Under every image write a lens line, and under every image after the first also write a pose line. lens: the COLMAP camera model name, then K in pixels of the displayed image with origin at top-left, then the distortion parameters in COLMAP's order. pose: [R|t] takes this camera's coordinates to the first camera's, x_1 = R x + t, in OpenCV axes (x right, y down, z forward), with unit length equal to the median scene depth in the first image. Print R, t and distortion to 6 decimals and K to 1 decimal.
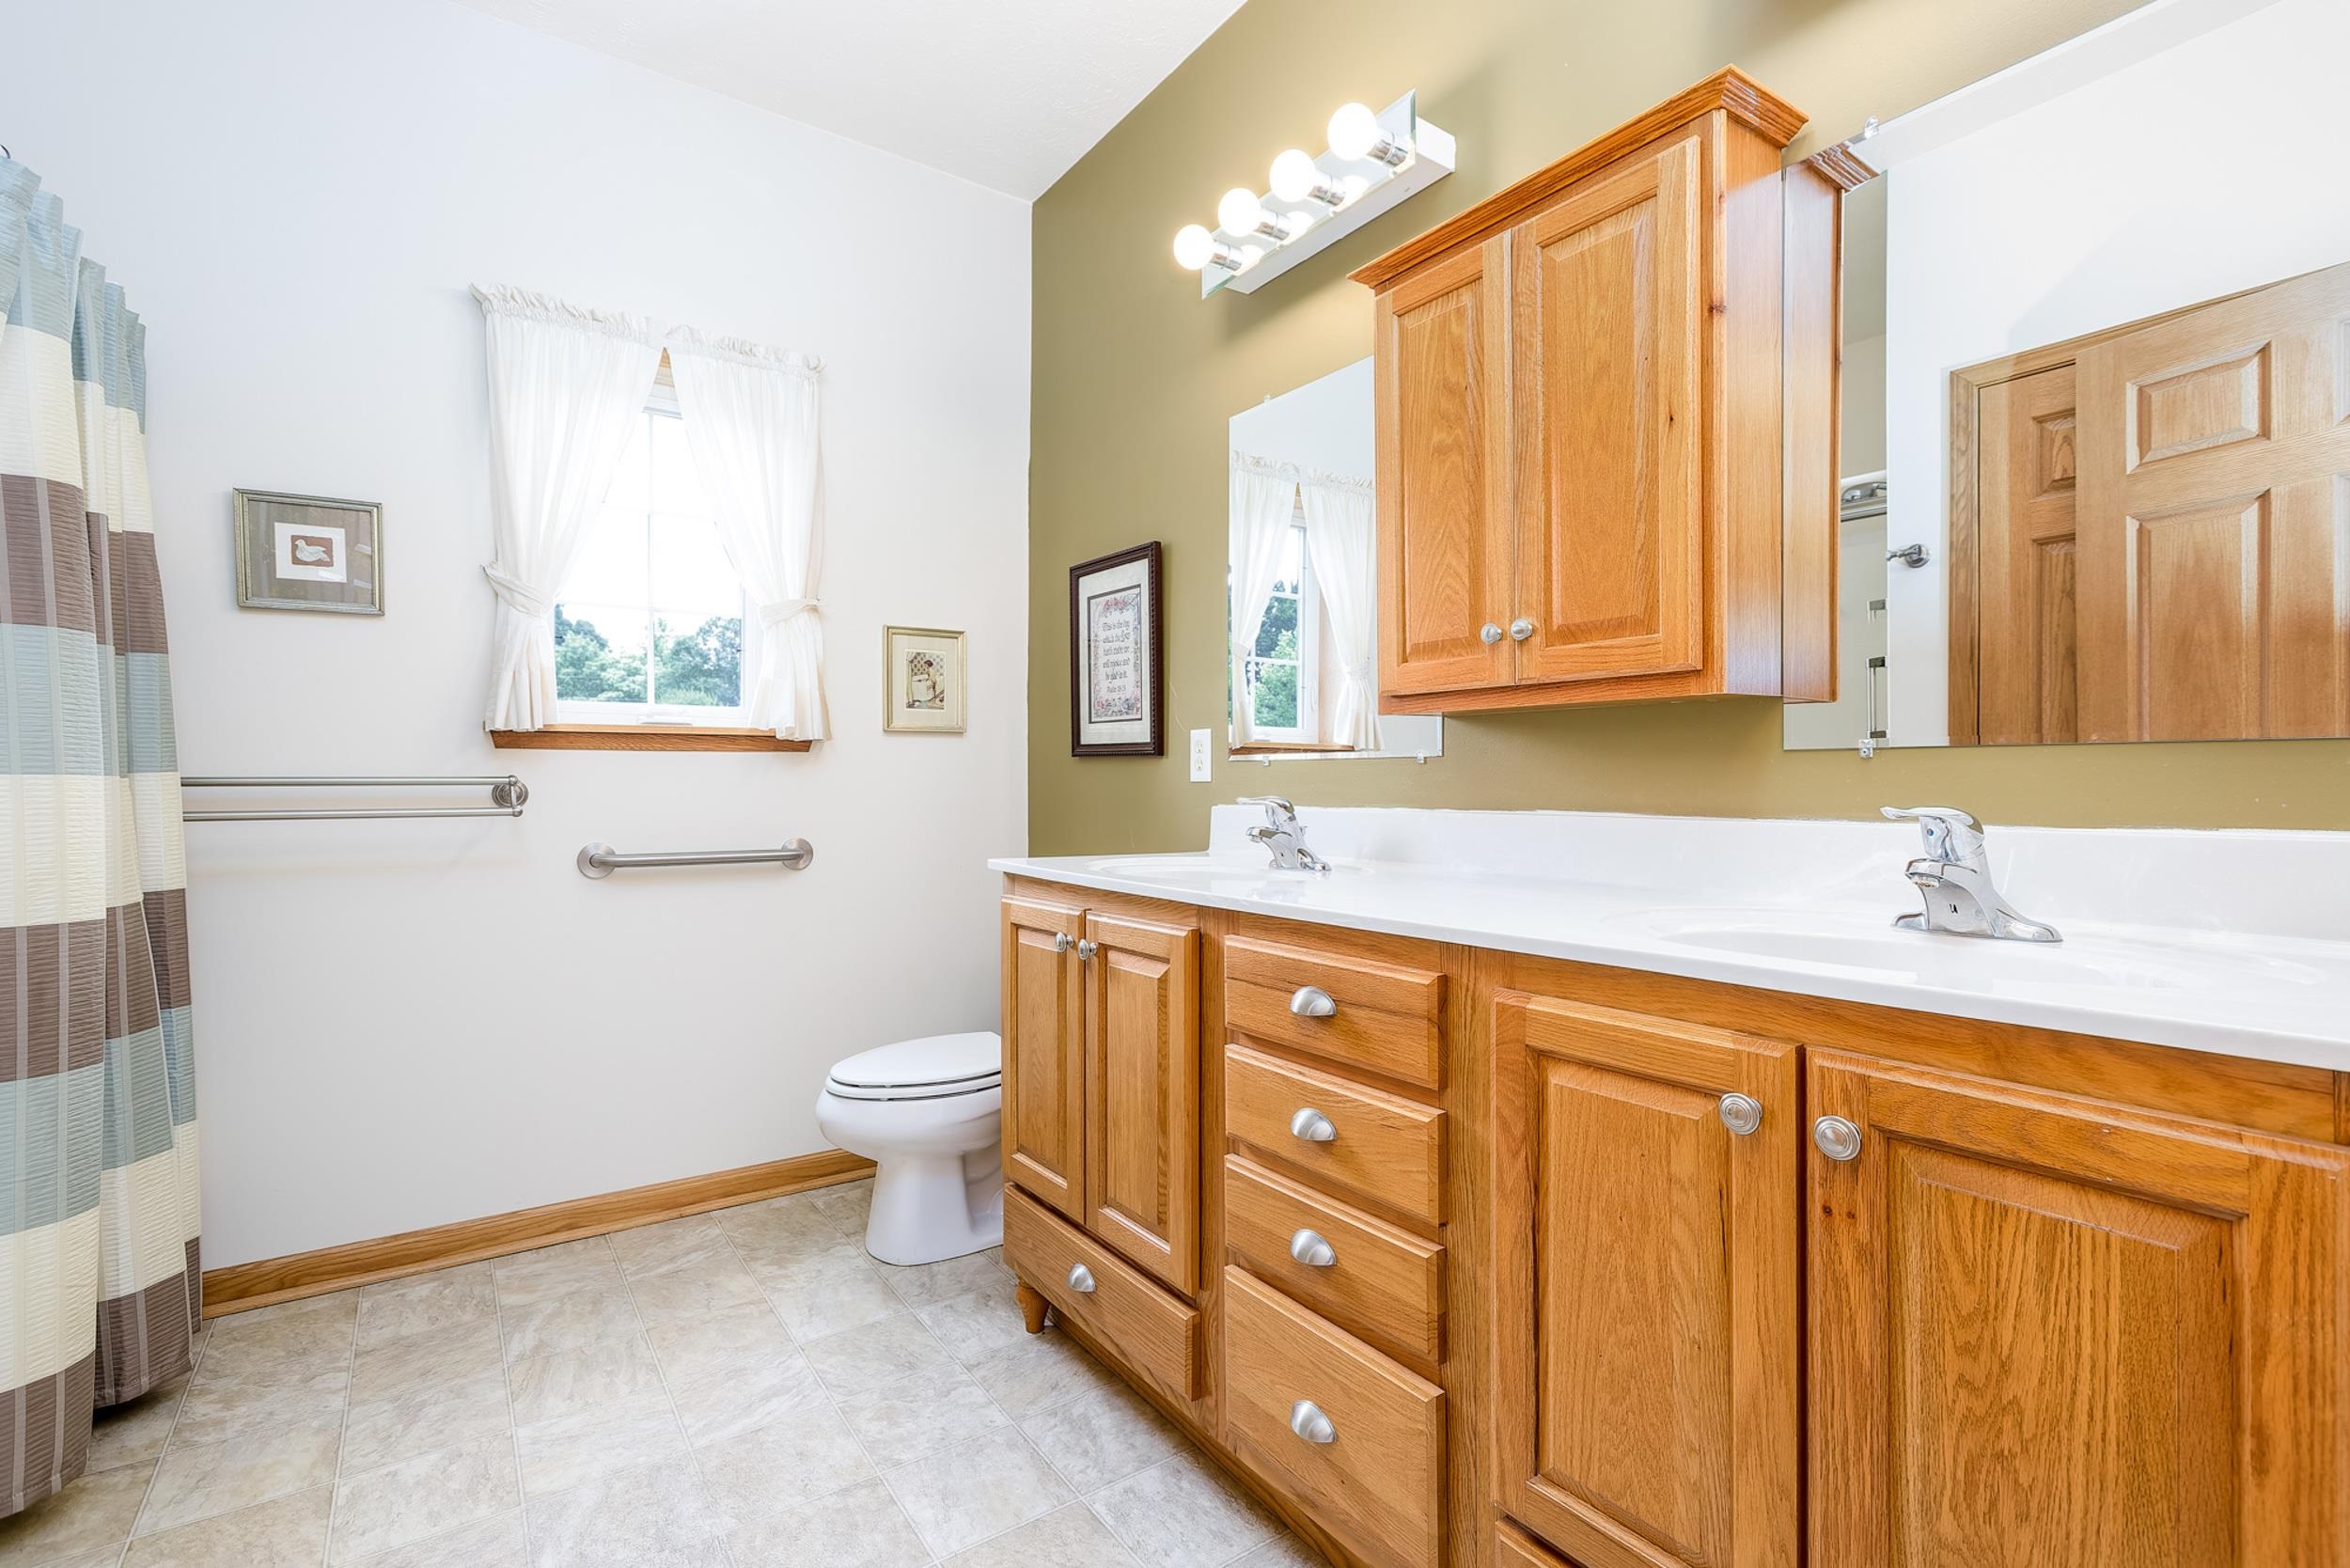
lens RADIAL K [[1088.6, 0, 1180.5], [0, 1088.6, 786.8], [0, 0, 1]] dist [0.000475, 0.000035]
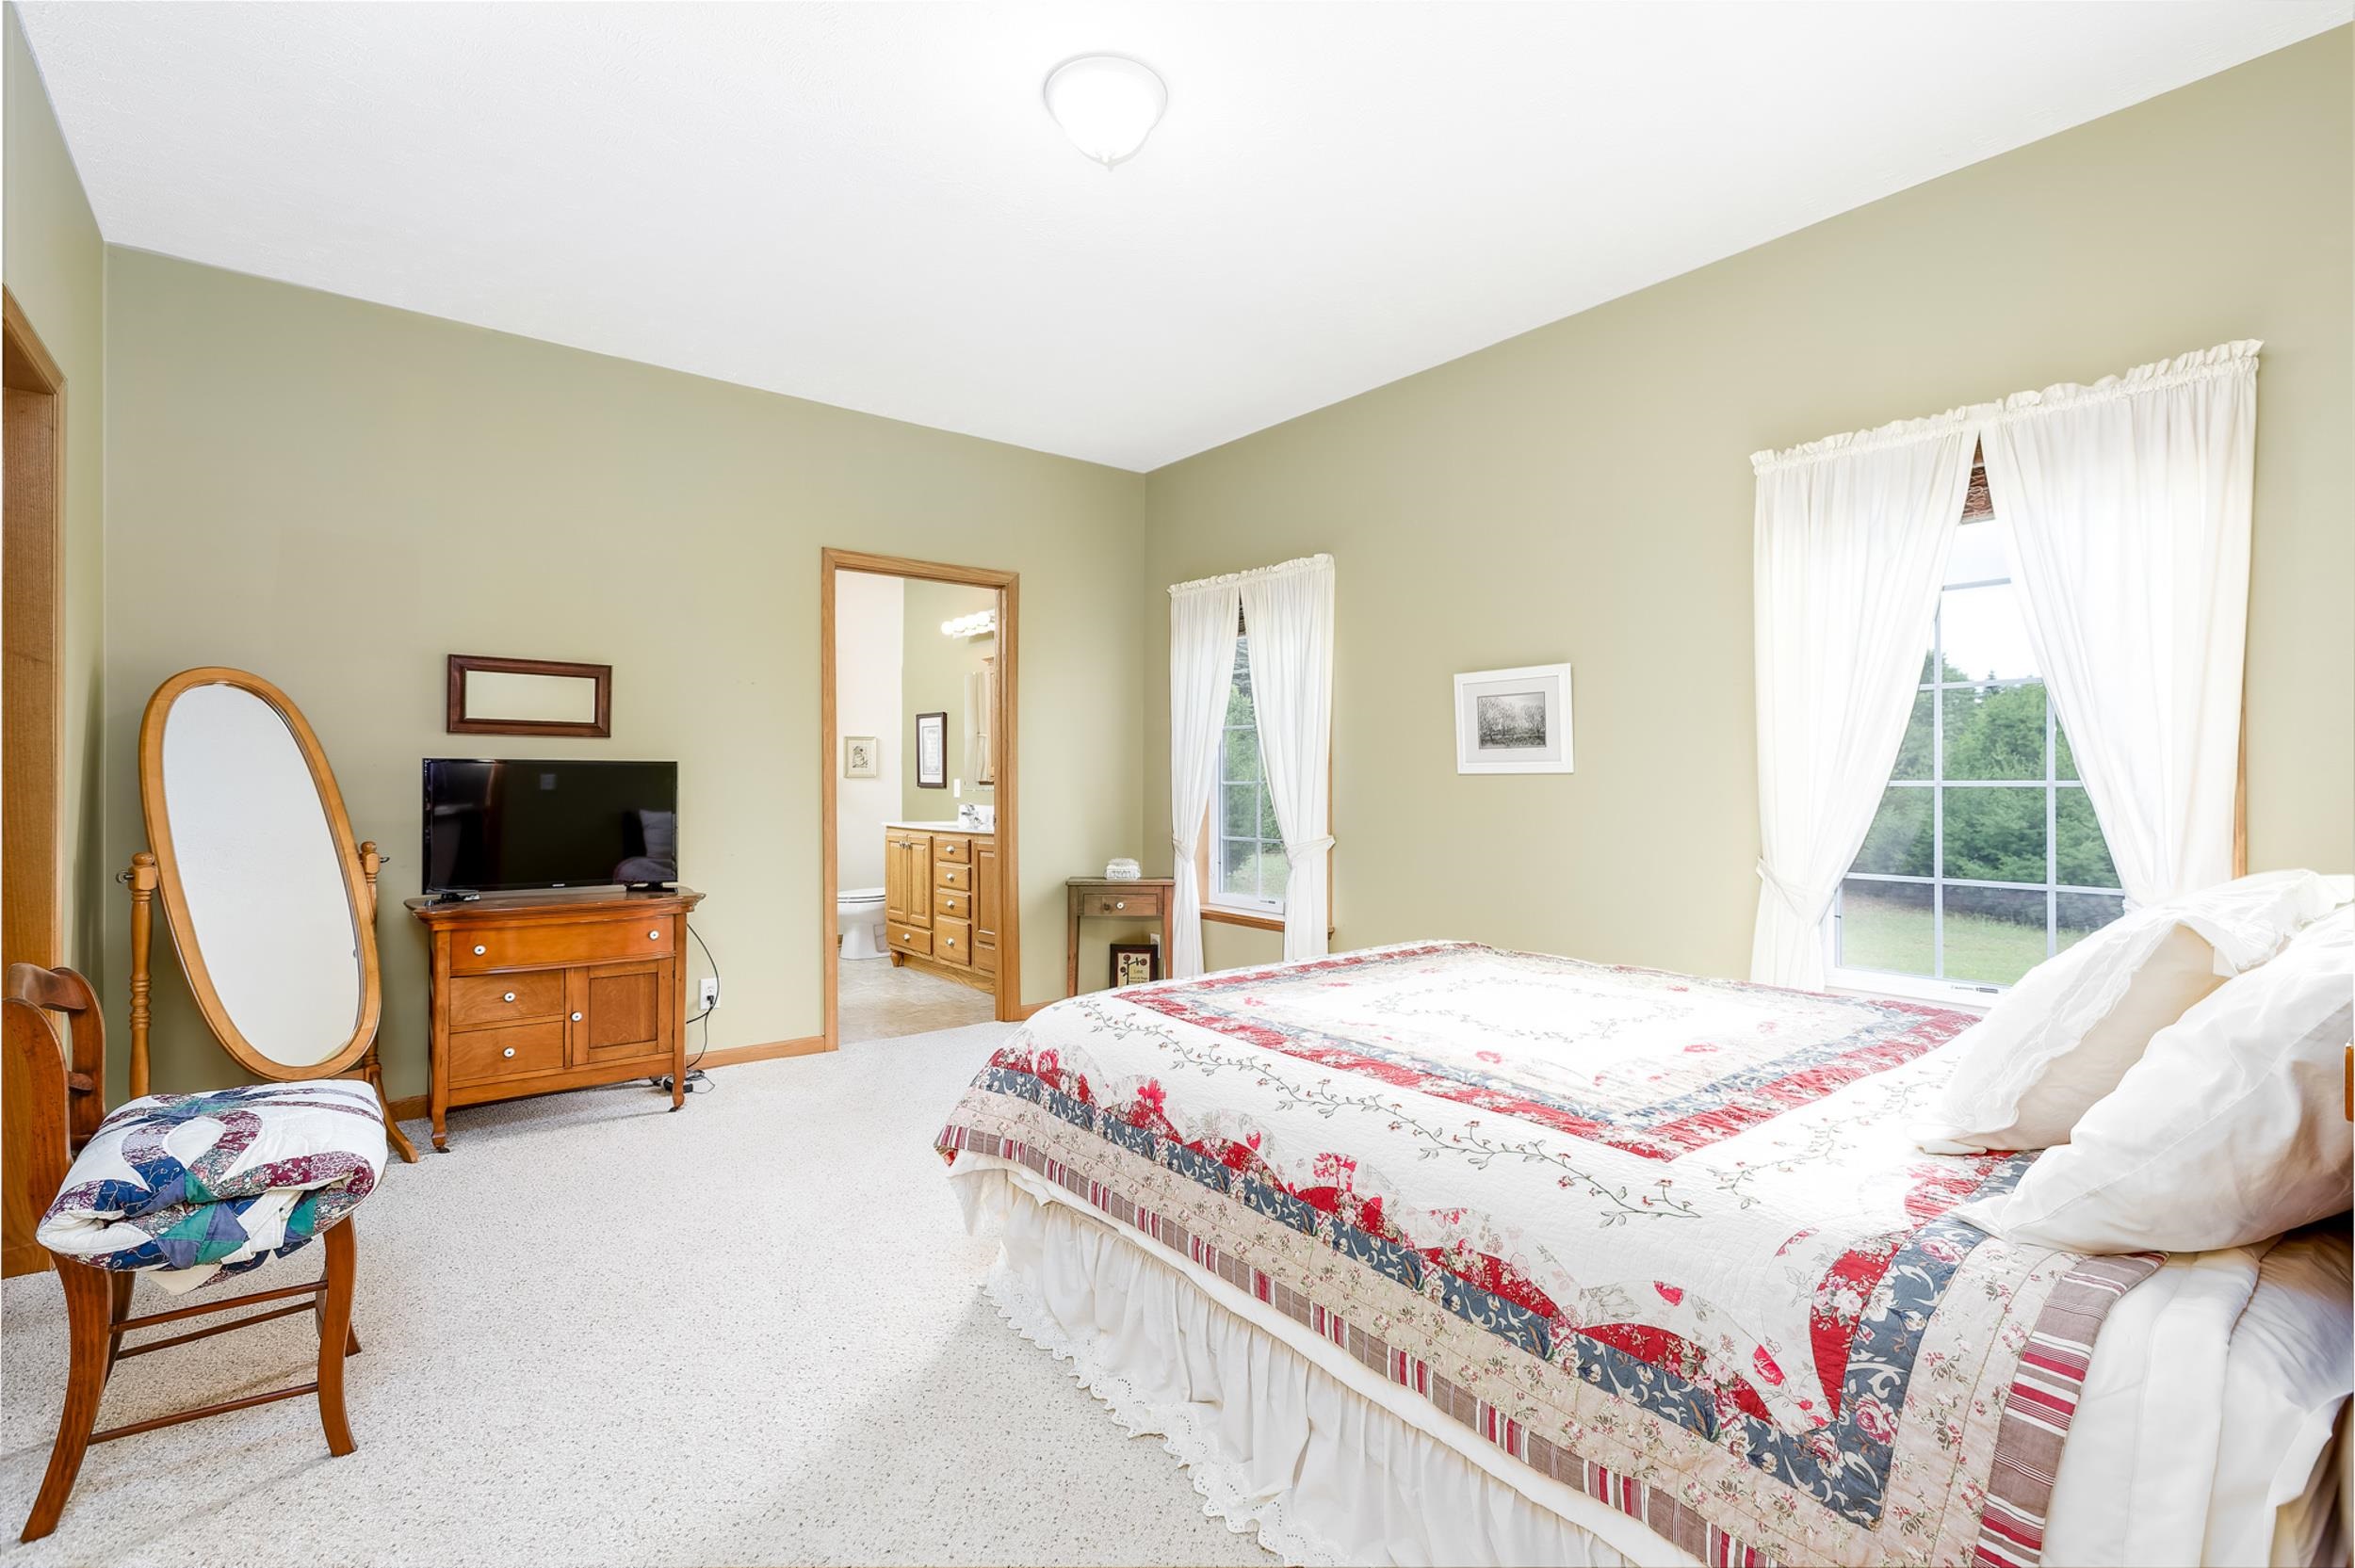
lens RADIAL K [[1090.7, 0, 1167.5], [0, 1090.7, 786.6], [0, 0, 1]] dist [0.000475, 0.000035]
pose [[0.998657, 0.006044, 0.051447, 0.406185], [-0.005573, 0.999941, -0.009290, -0.008755], [-0.051500, 0.008991, 0.998633, -1.821021]]
